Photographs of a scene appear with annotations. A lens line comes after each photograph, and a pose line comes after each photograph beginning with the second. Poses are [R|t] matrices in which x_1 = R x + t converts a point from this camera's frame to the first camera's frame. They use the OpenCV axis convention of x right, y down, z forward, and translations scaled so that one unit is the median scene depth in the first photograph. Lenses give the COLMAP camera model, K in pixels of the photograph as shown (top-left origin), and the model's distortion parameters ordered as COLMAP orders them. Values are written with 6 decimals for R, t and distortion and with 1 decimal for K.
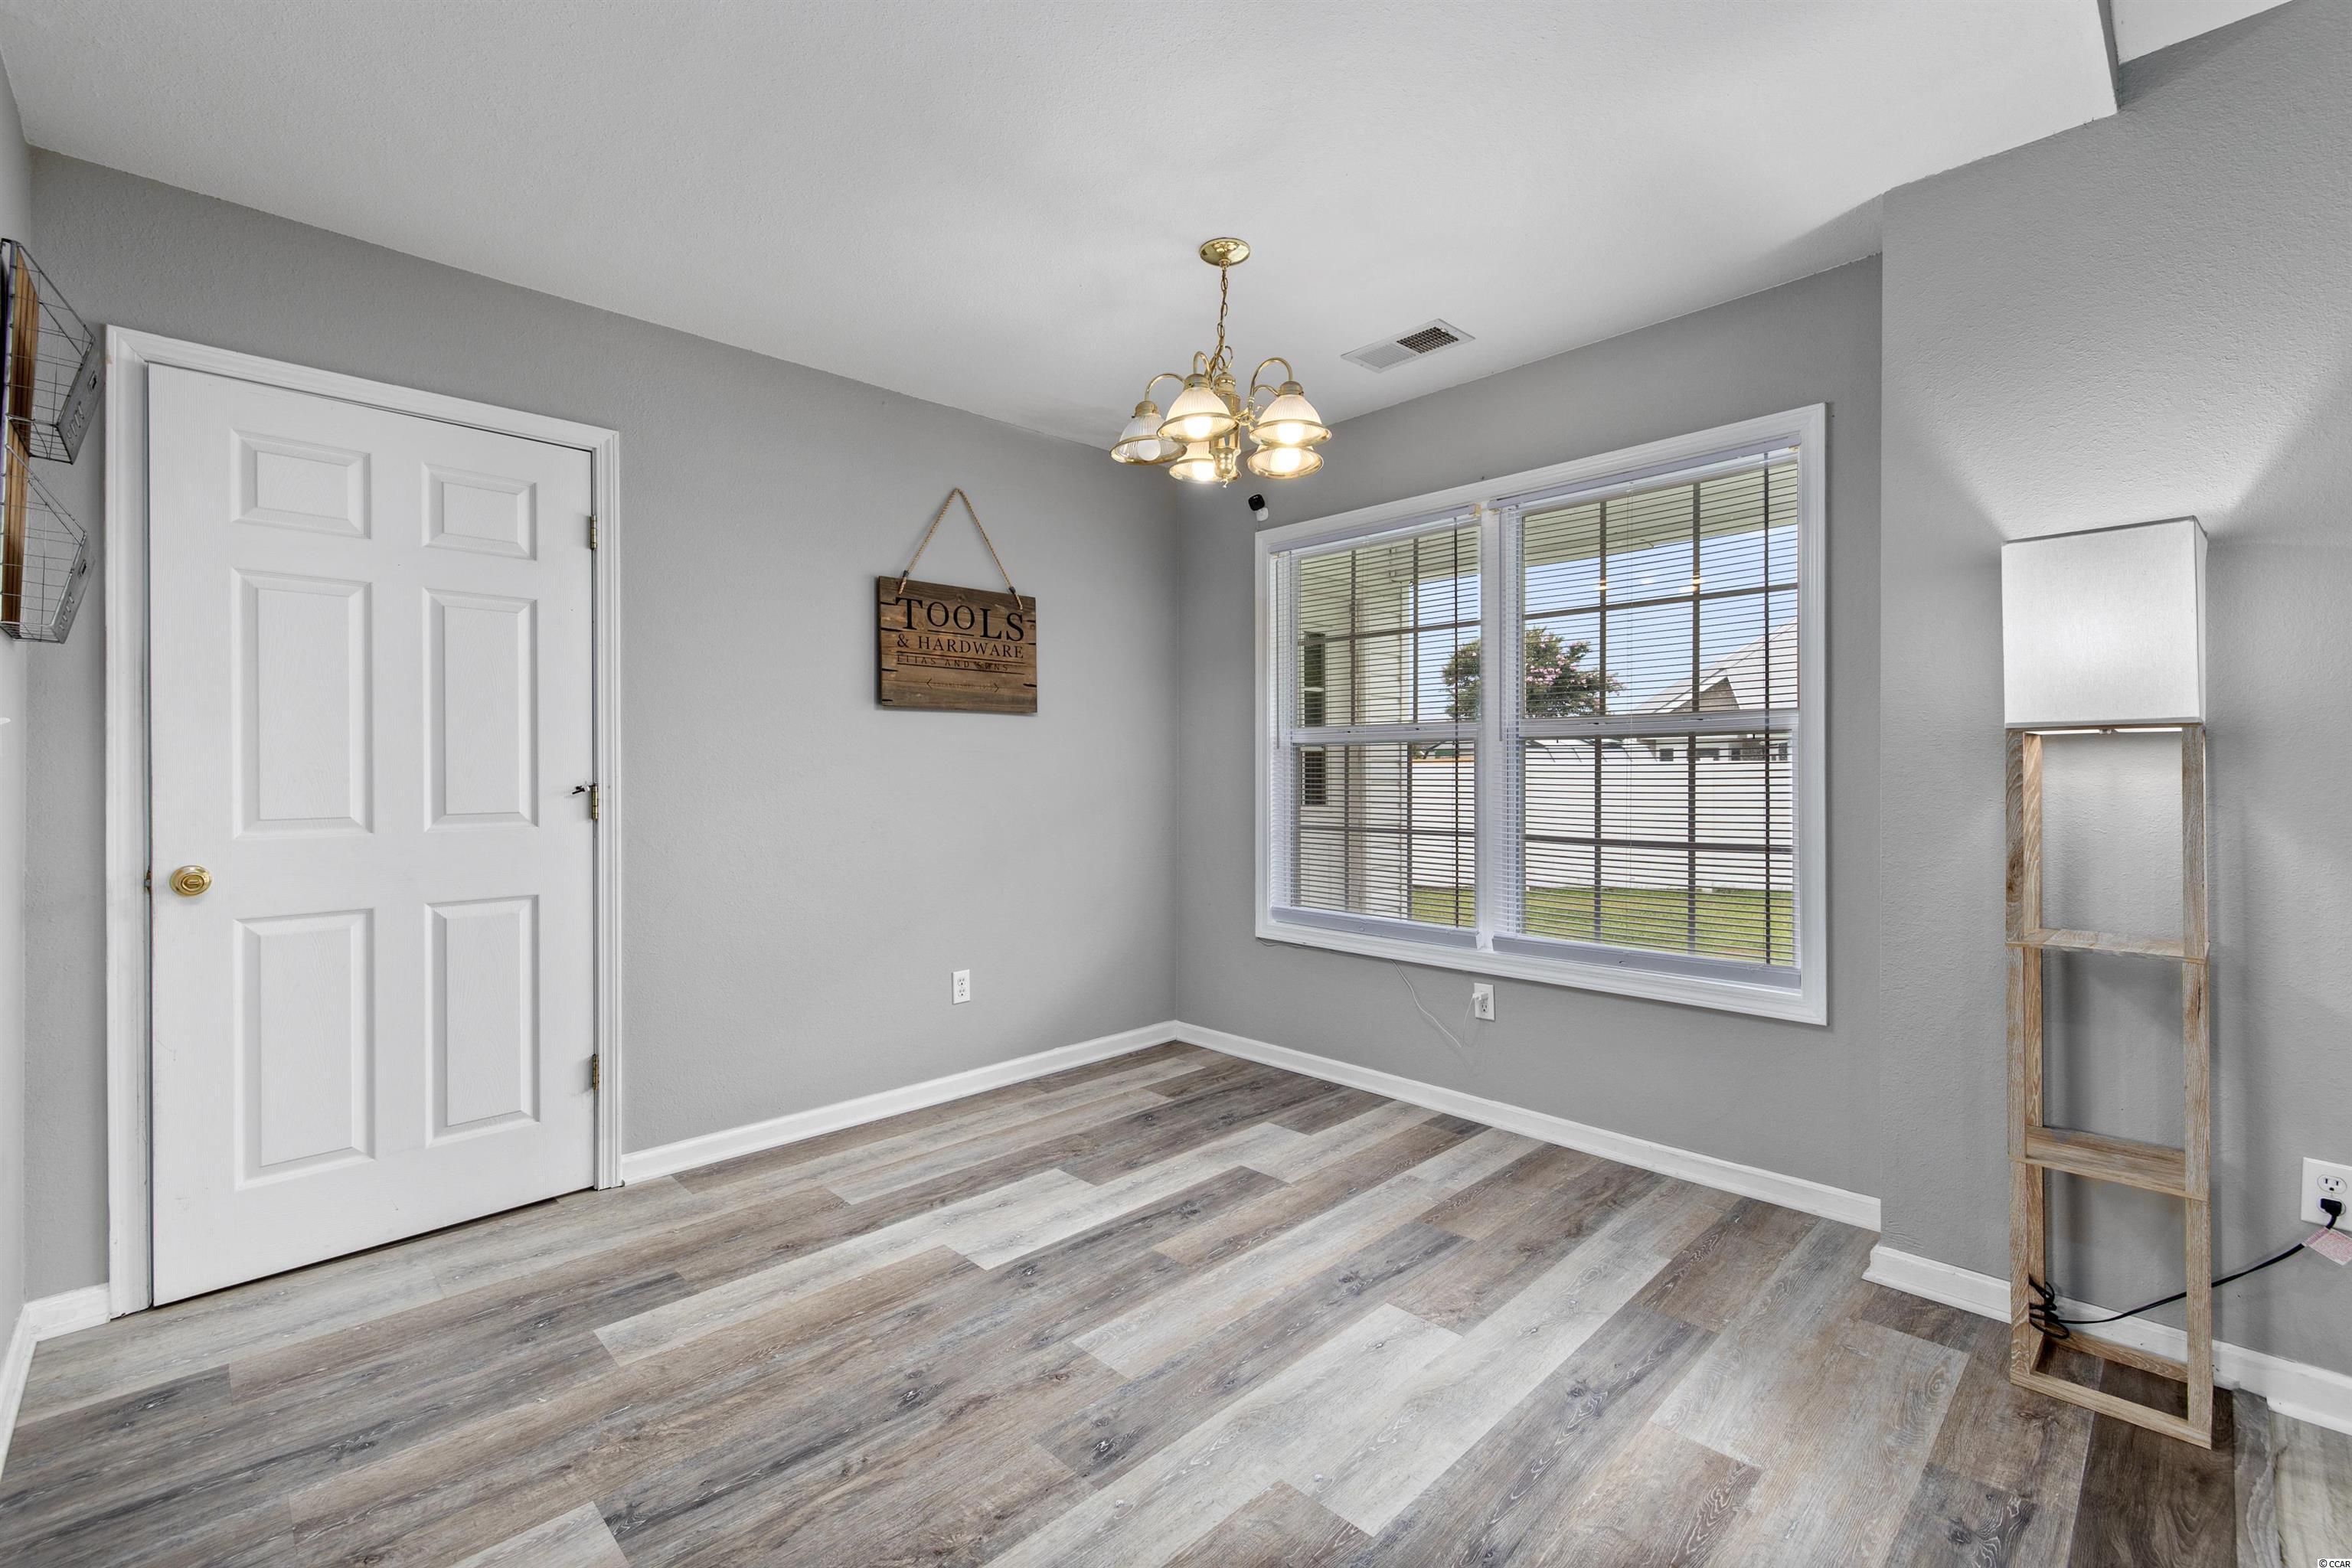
lens RADIAL K [[1006.4, 0, 1177.2], [0, 1006.4, 771.9], [0, 0, 1]] dist [0.000548, 0.000289]
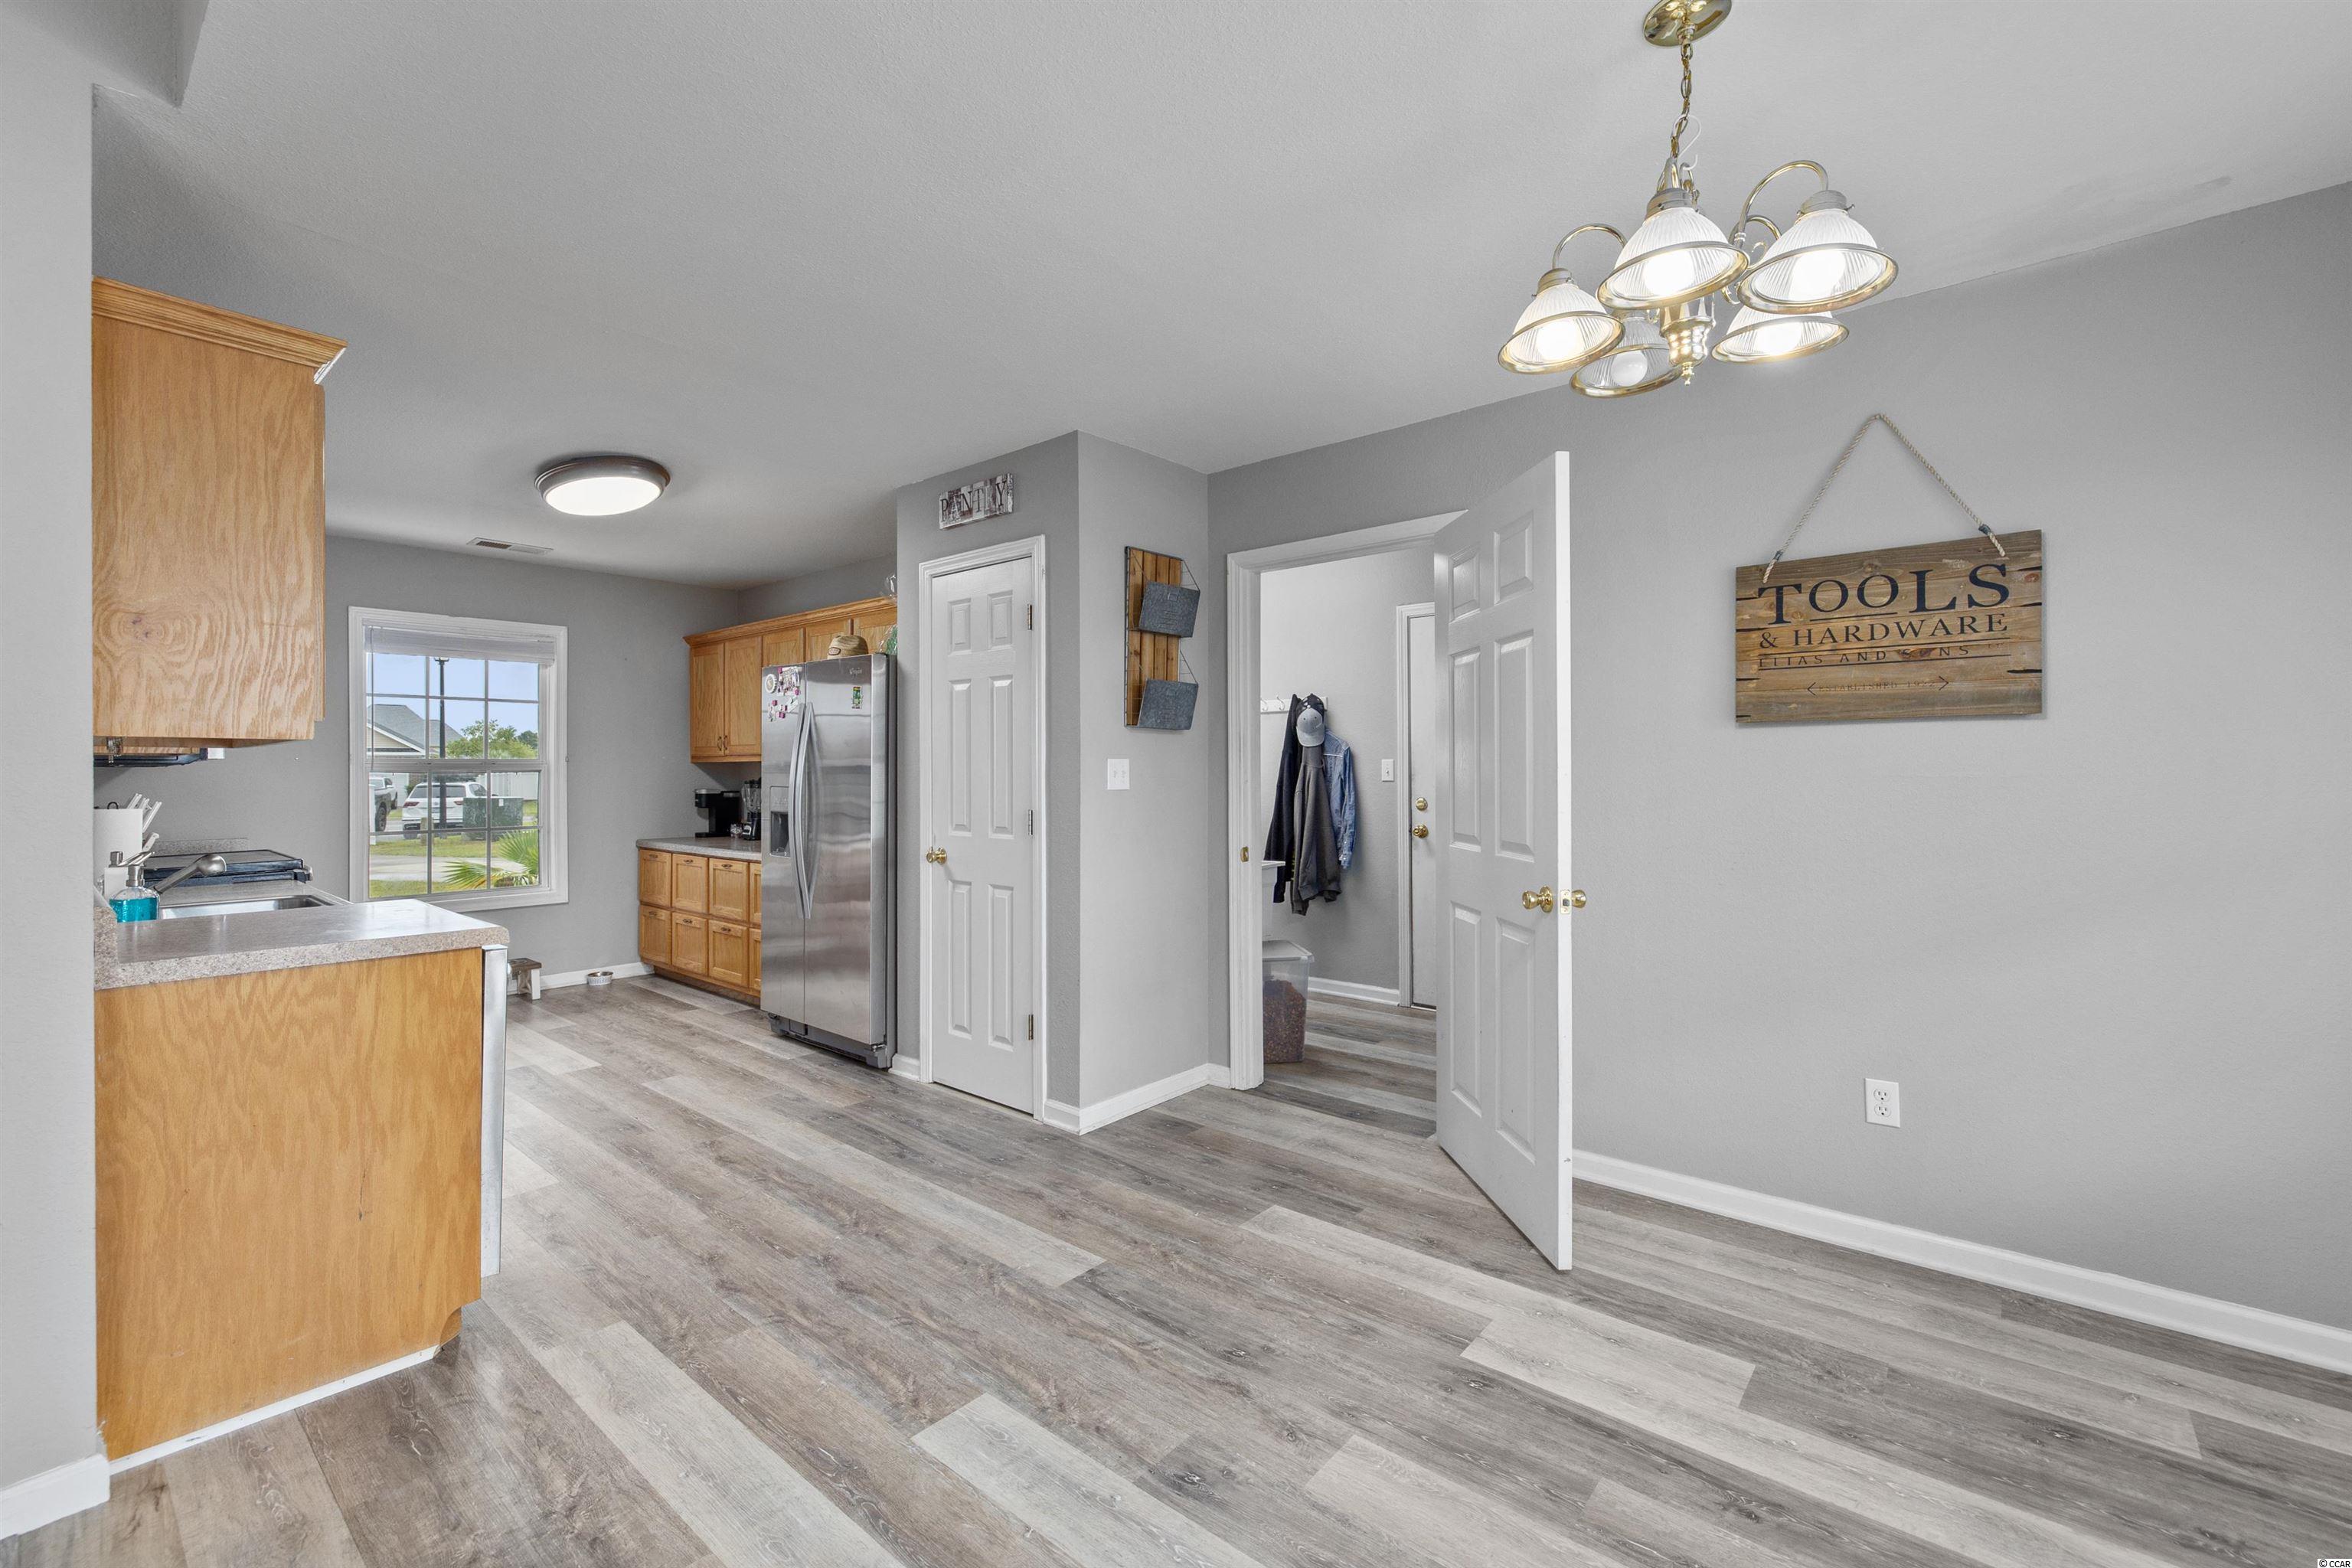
lens RADIAL K [[1006.4, 0, 1177.2], [0, 1006.4, 771.9], [0, 0, 1]] dist [0.000548, 0.000289]
pose [[0.089408, 0.002863, -0.995991, 0.521635], [0.002174, 0.999993, 0.003069, -0.030788], [0.995993, -0.002439, 0.089401, 0.491831]]
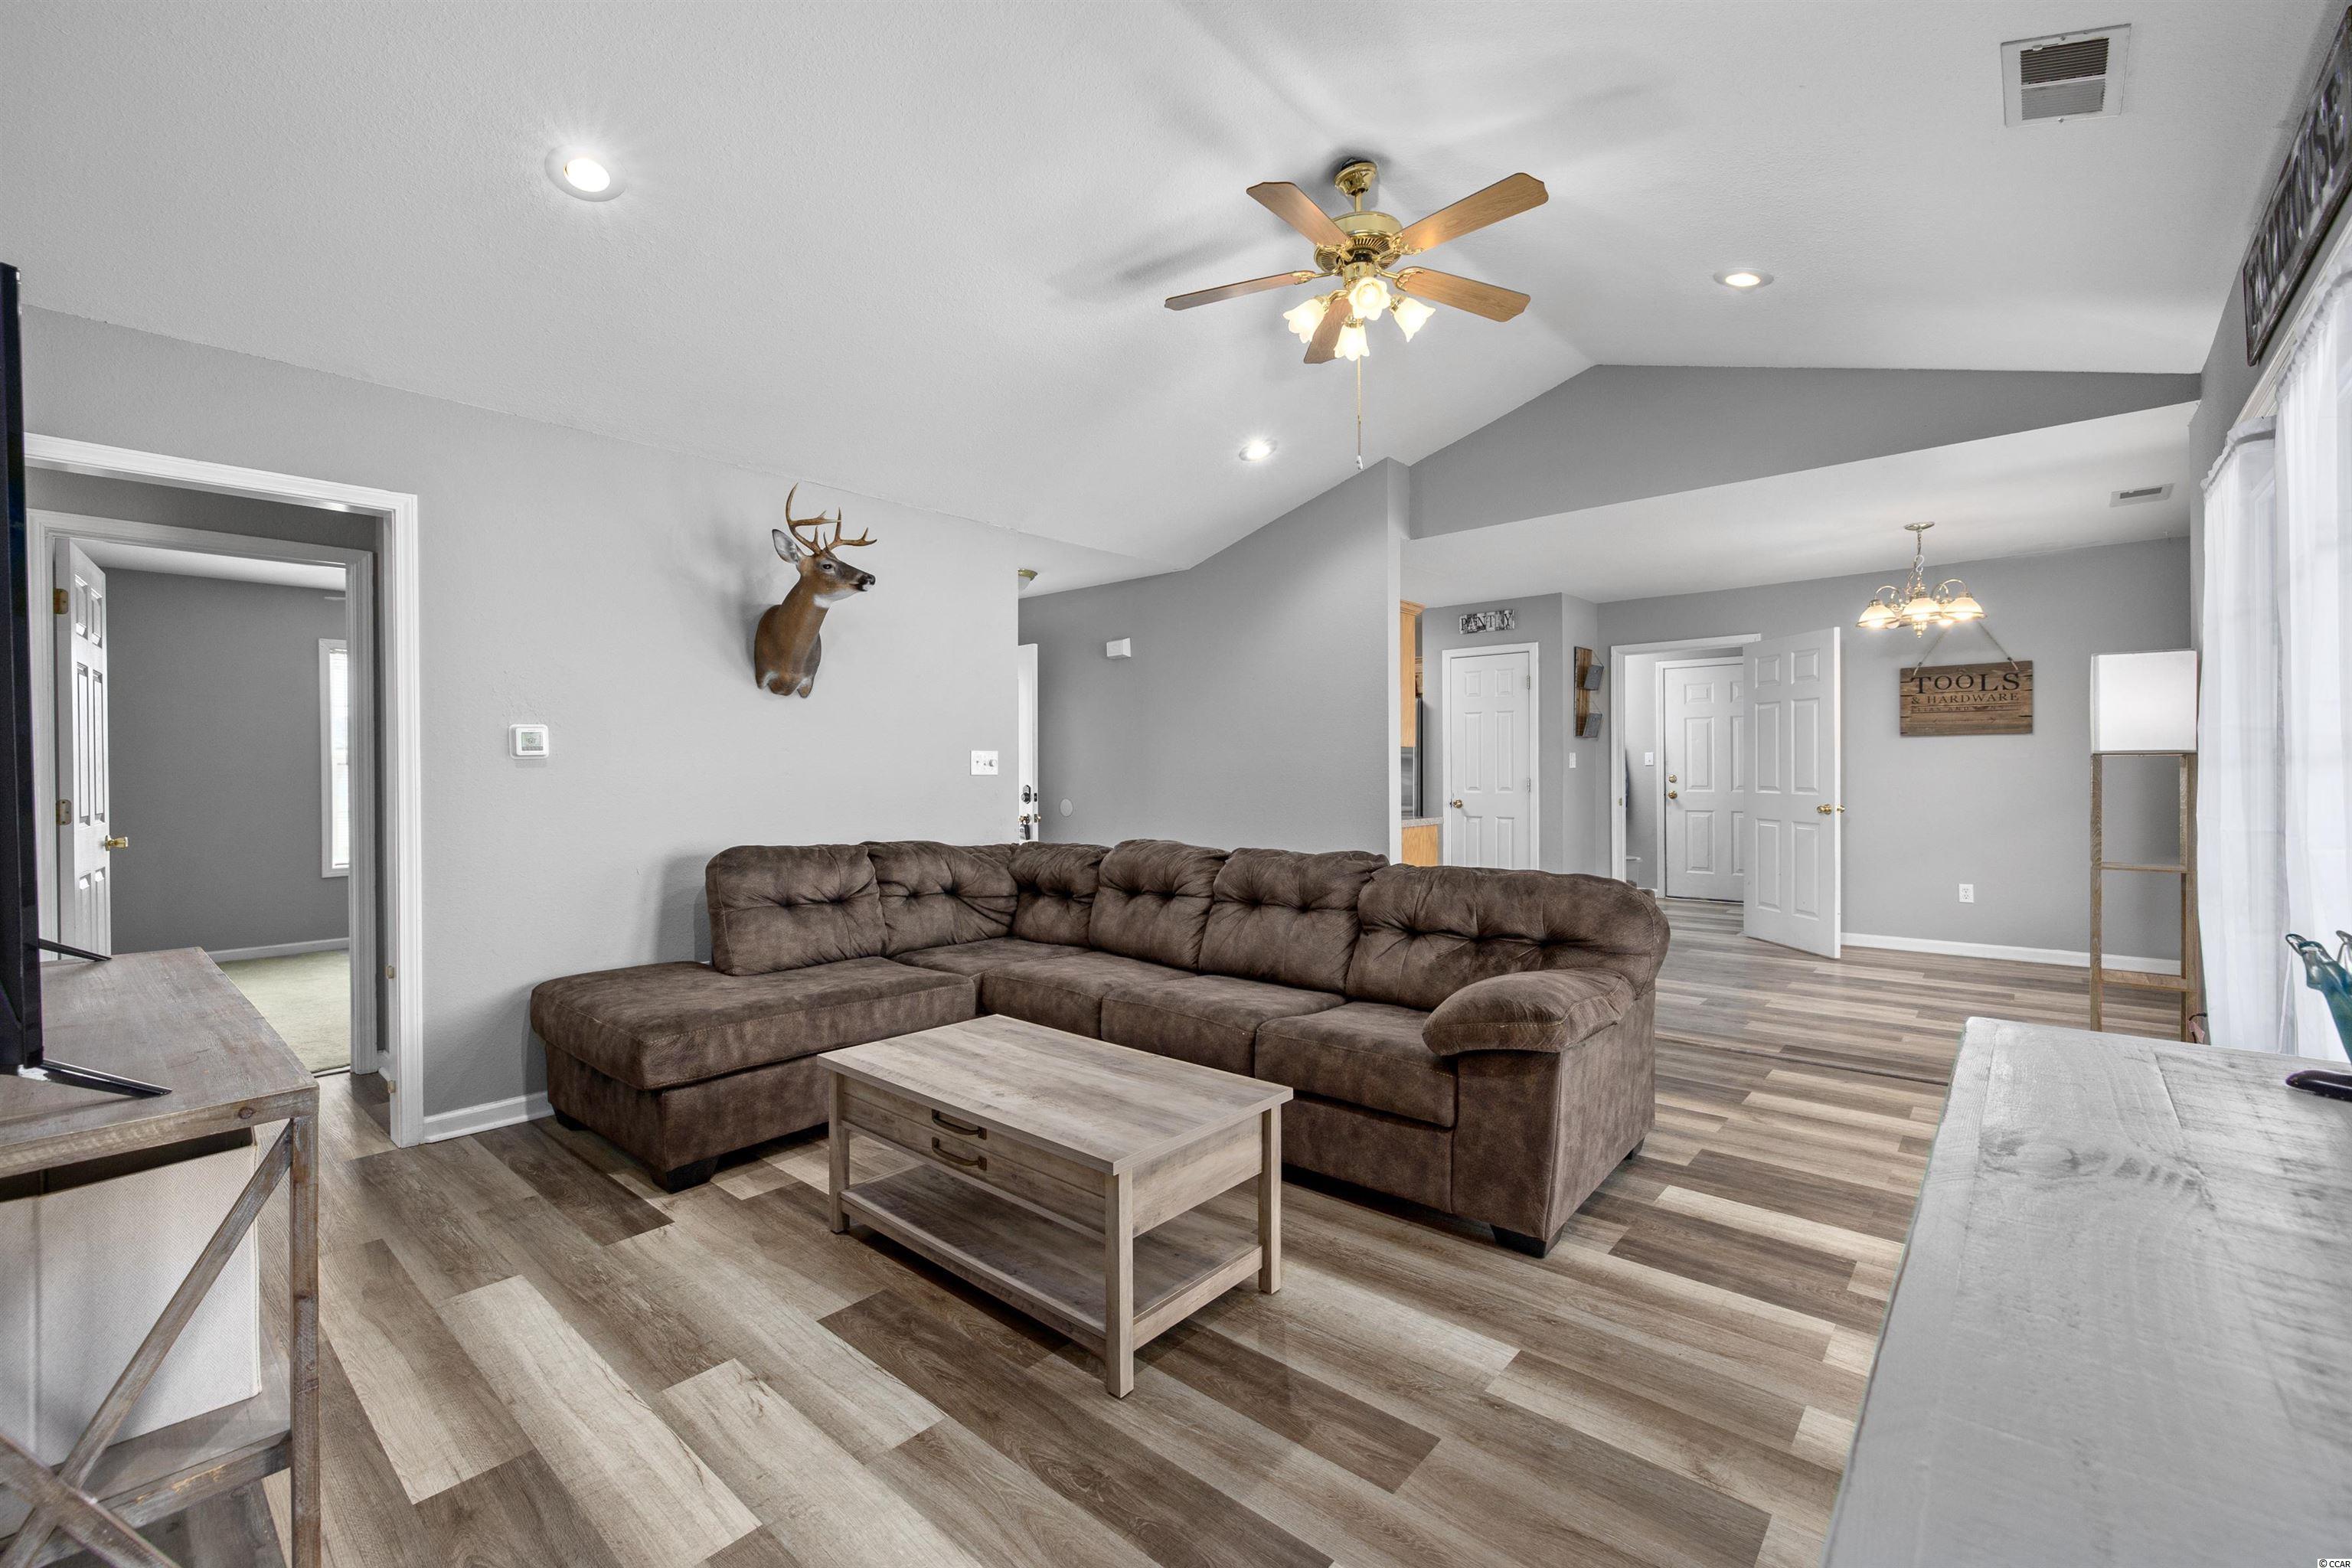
lens RADIAL K [[997.6, 0, 1177.6], [0, 997.6, 776.3], [0, 0, 1]] dist [-0.000006, 0.000017]
pose [[0.076401, 0.011768, -0.997008, 1.591815], [0.006176, 0.999906, 0.012275, -0.021689], [0.997058, -0.007095, 0.076322, -0.556808]]
